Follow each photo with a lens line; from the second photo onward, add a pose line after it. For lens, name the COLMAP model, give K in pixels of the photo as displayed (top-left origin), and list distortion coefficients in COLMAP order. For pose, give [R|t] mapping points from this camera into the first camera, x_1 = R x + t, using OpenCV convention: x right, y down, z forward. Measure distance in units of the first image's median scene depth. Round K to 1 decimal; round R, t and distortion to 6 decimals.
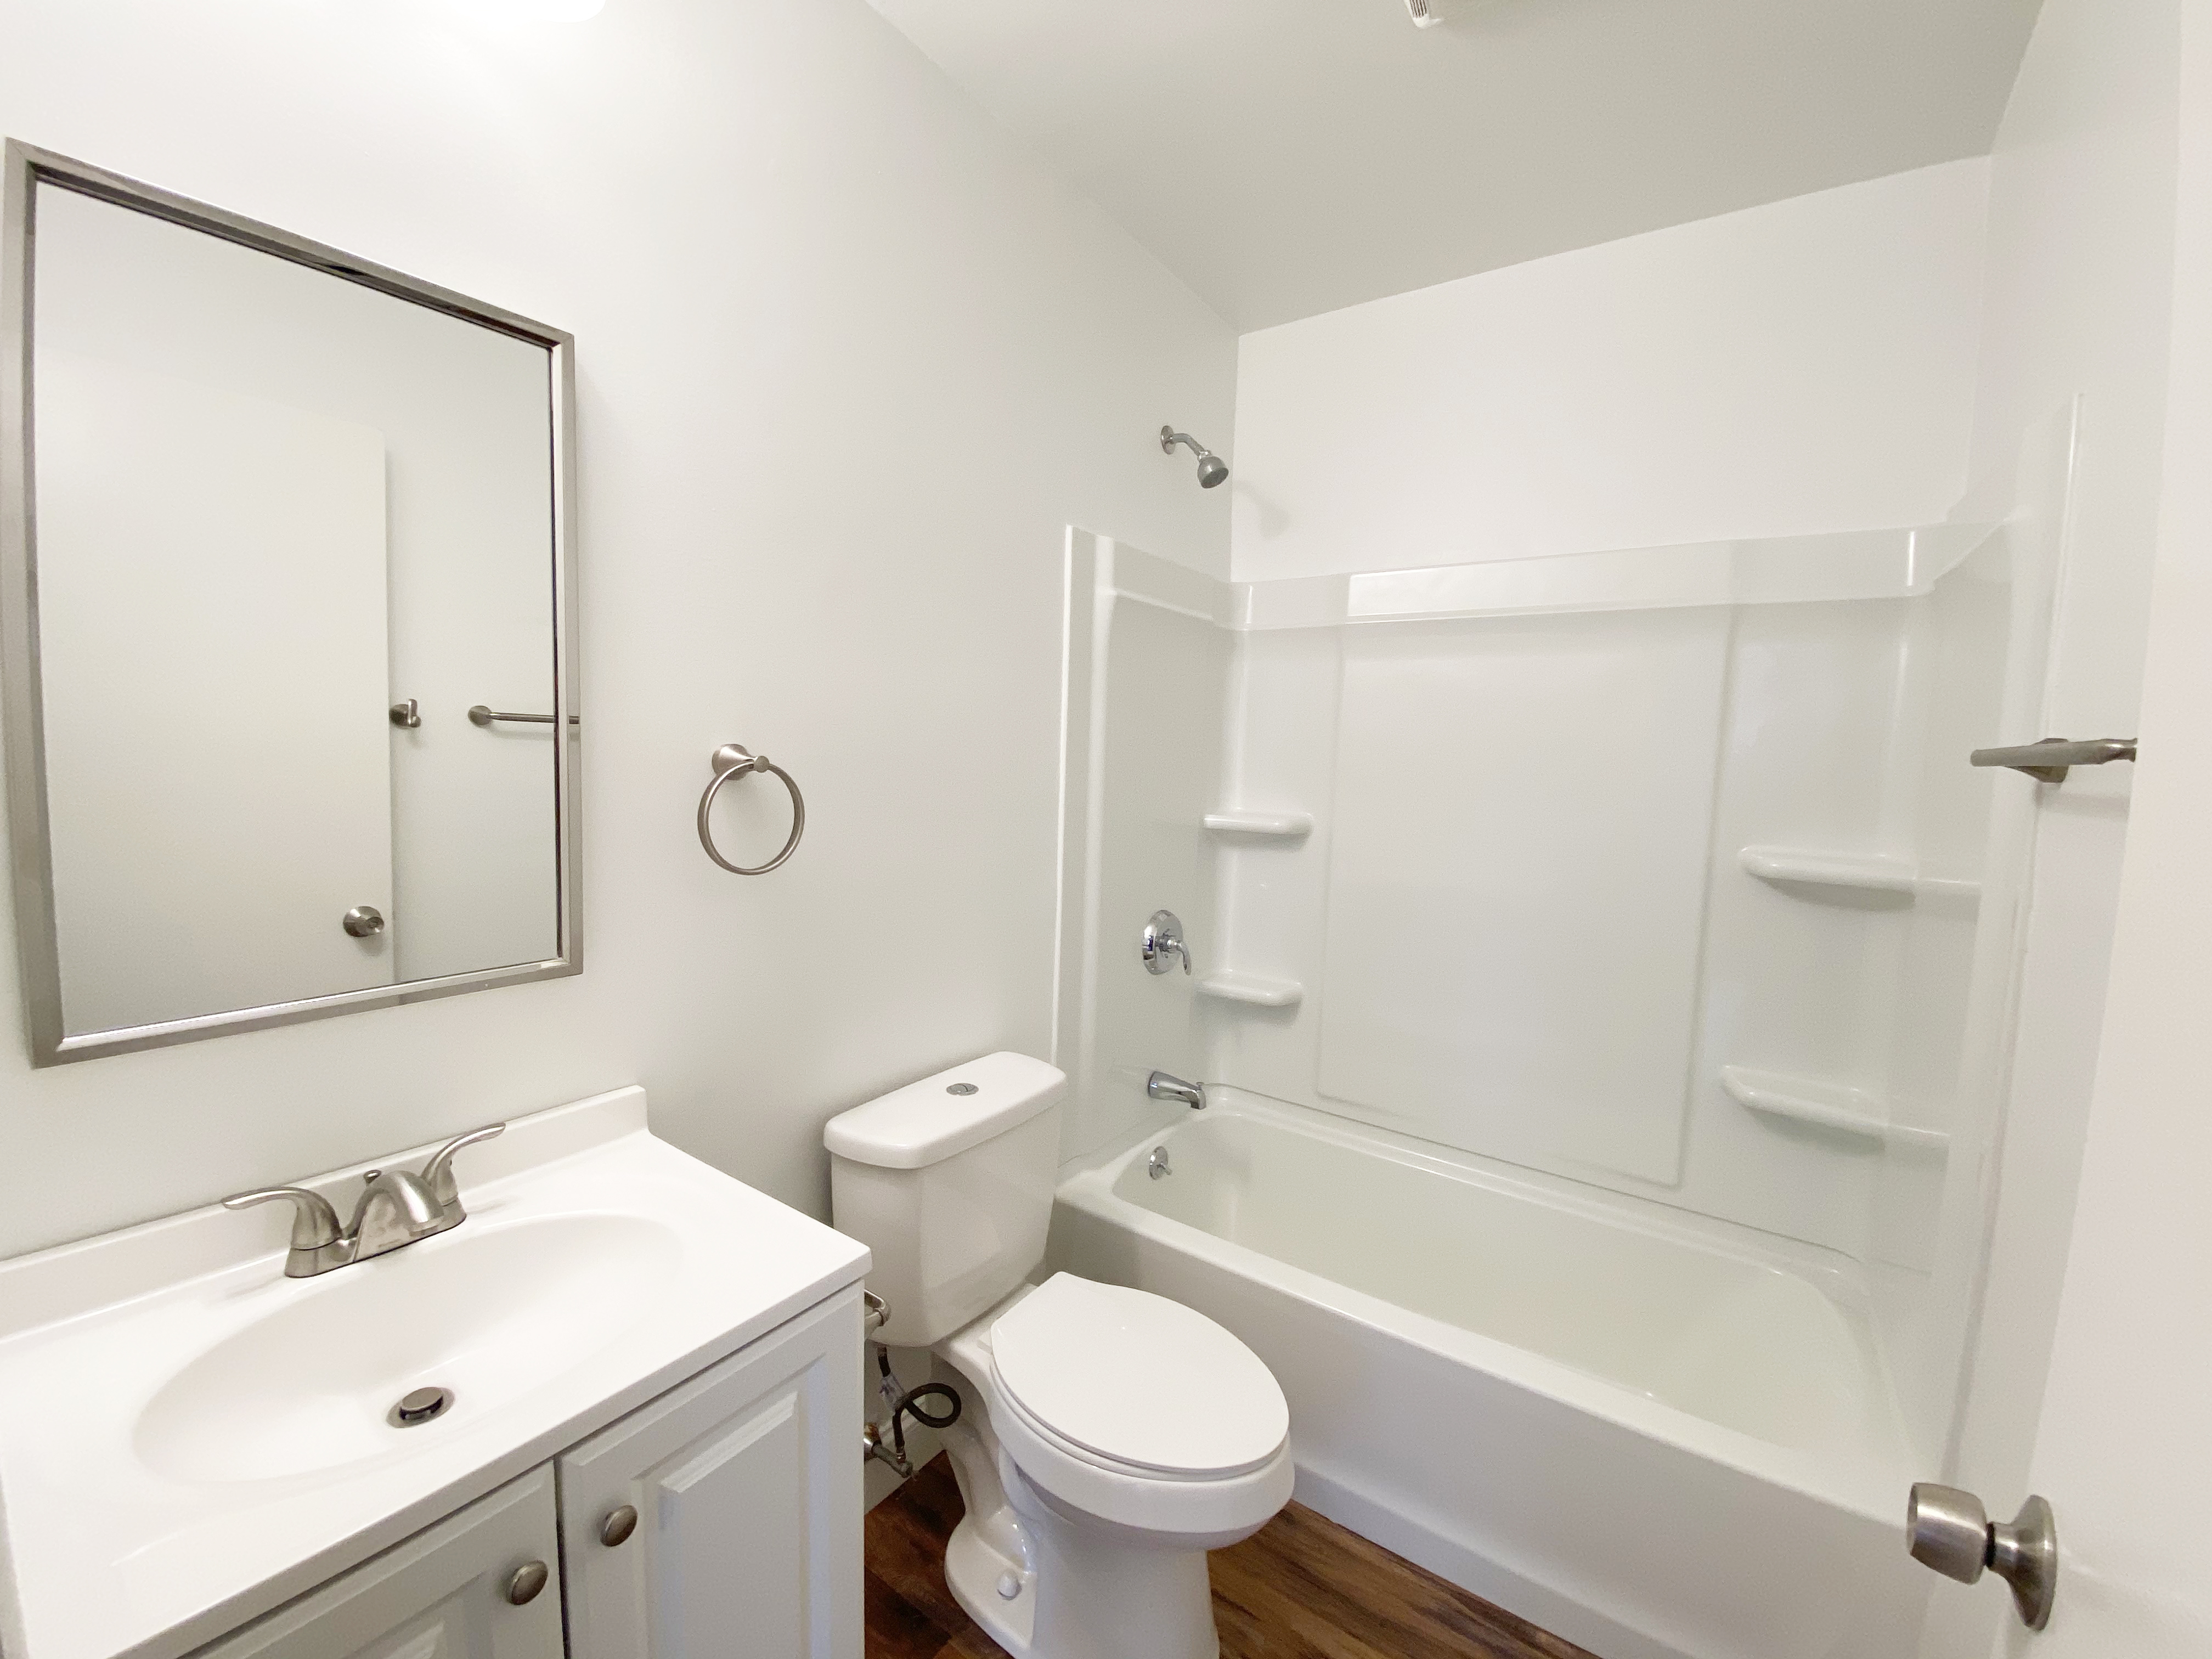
lens RADIAL K [[912.0, 0, 1061.8], [0, 912.0, 817.5], [0, 0, 1]] dist [0.033072, -0.026699]
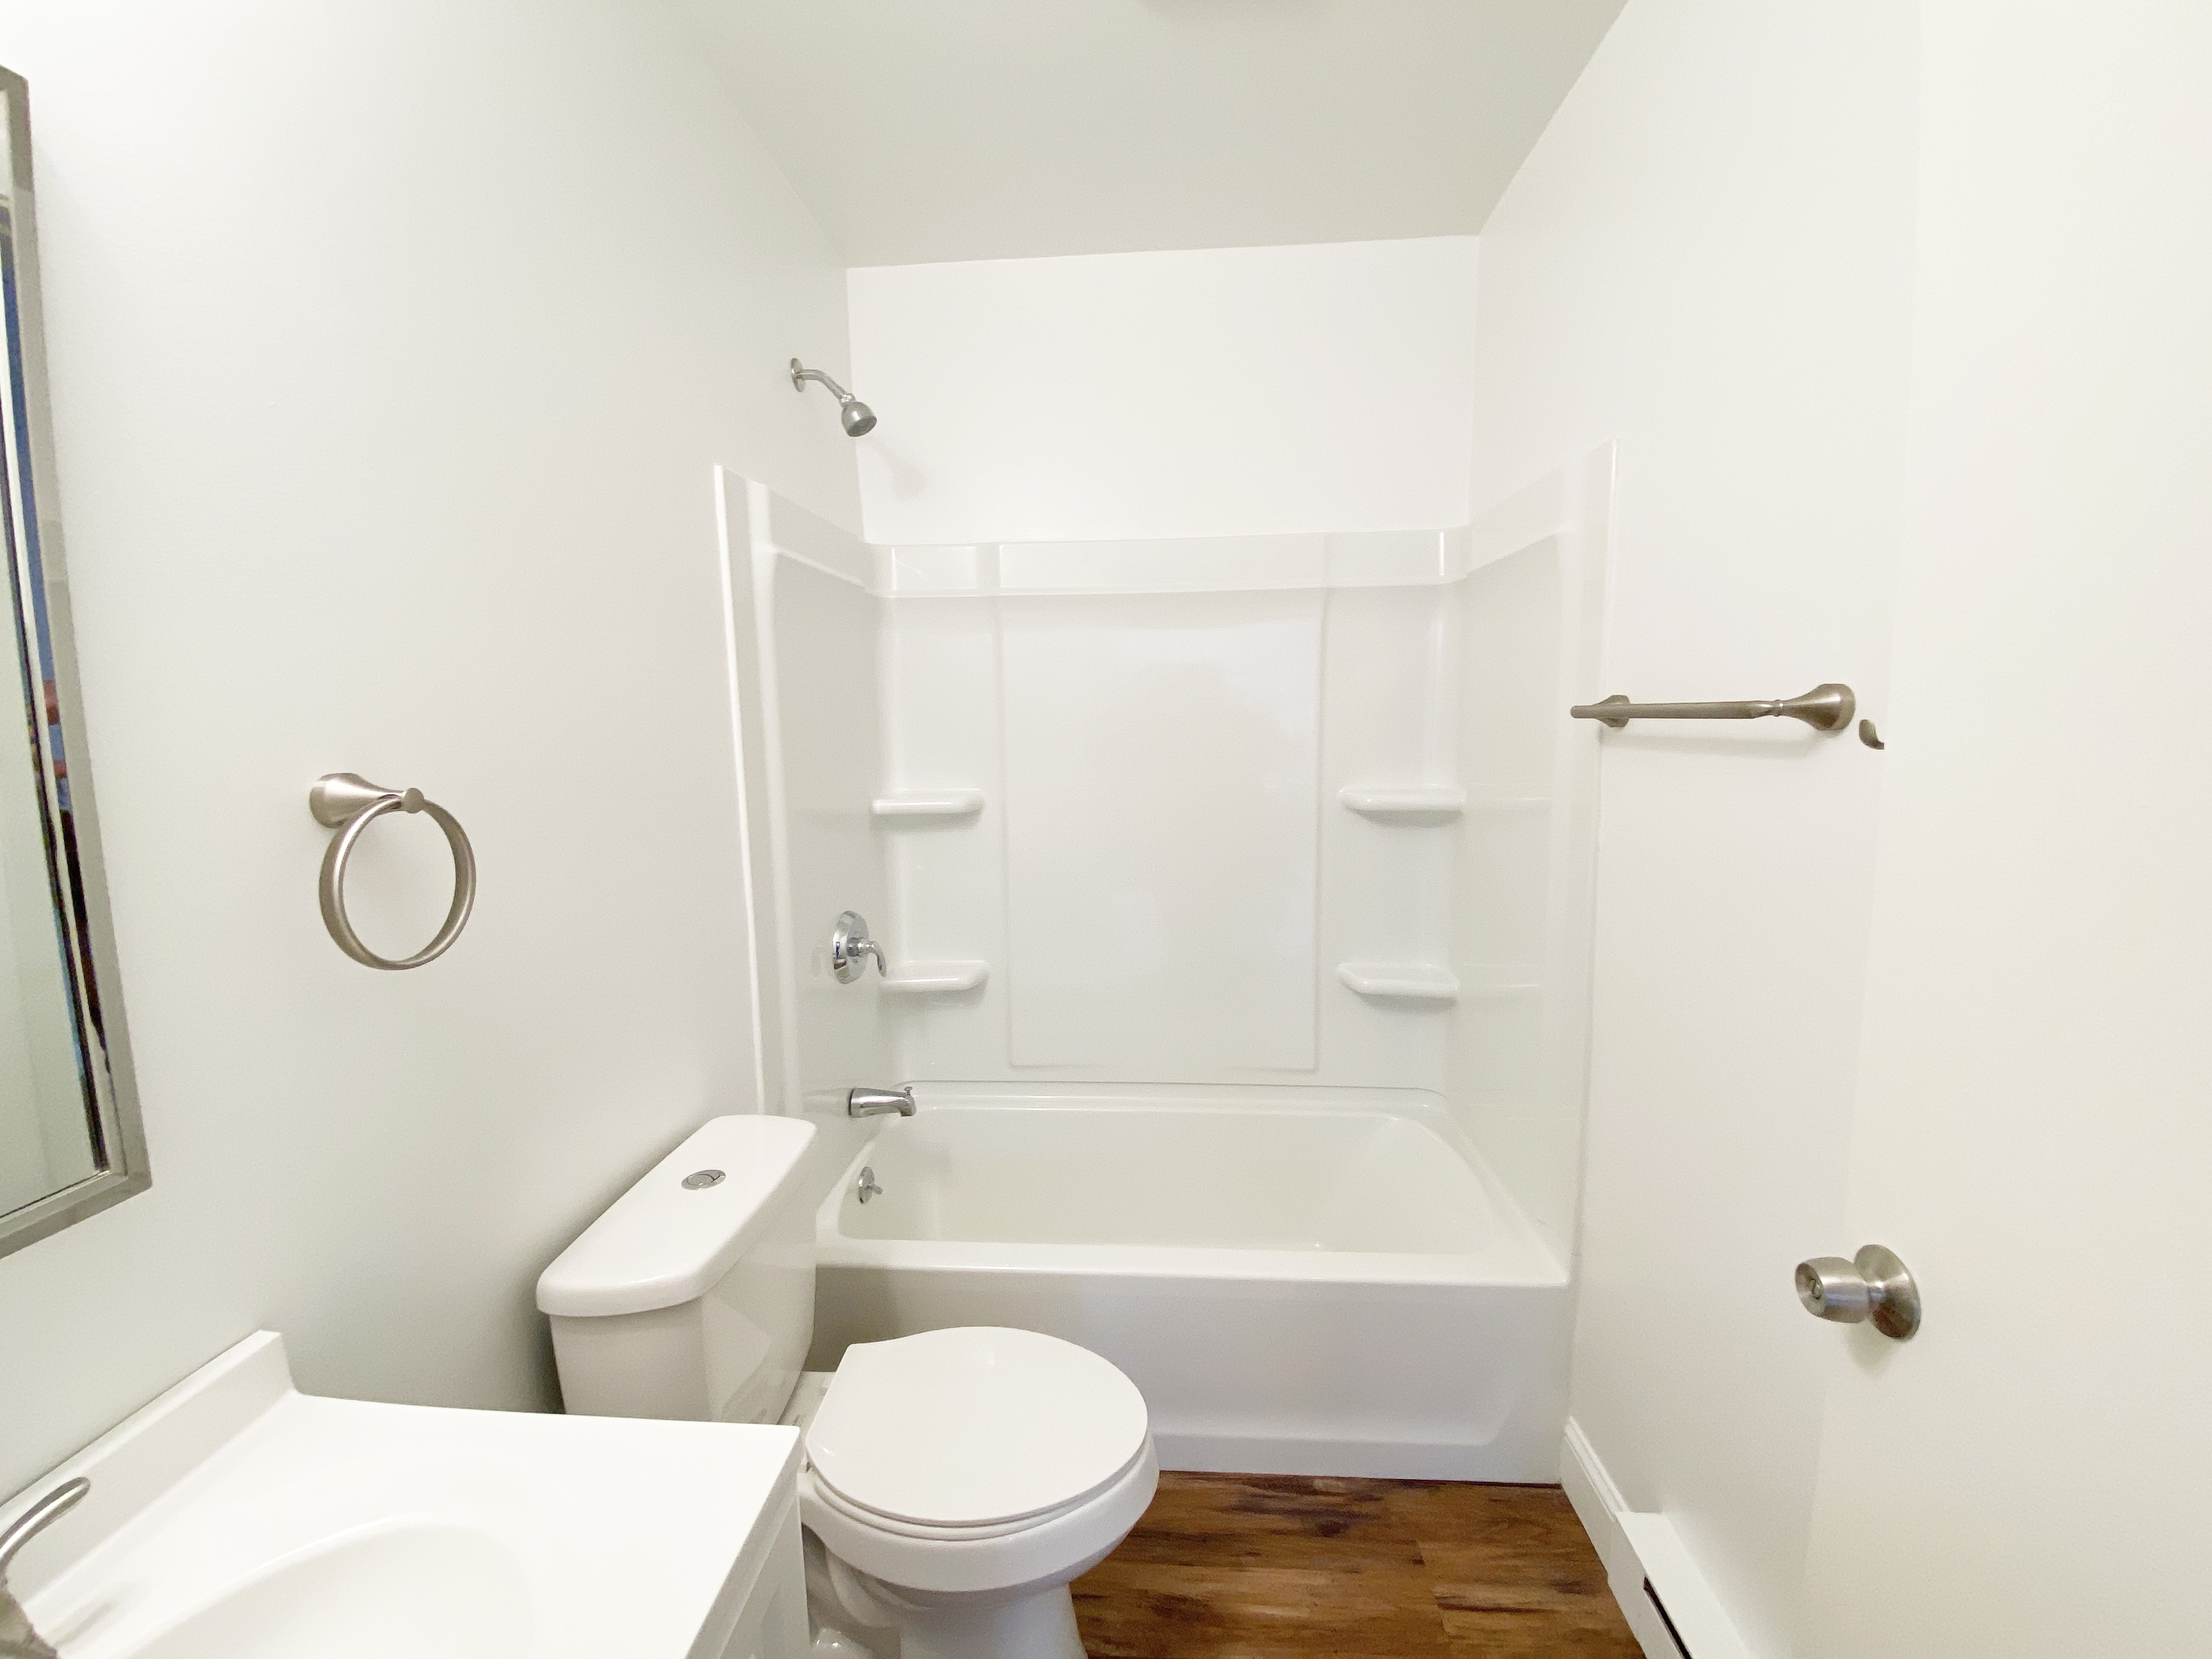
lens RADIAL K [[931.6, 0, 1100.5], [0, 931.6, 819.6], [0, 0, 1]] dist [0.029779, -0.029792]
pose [[0.844833, -0.107766, 0.524065, -0.180218], [0.086442, 0.994129, 0.065076, -0.031326], [-0.528001, -0.009677, 0.849189, 0.107627]]
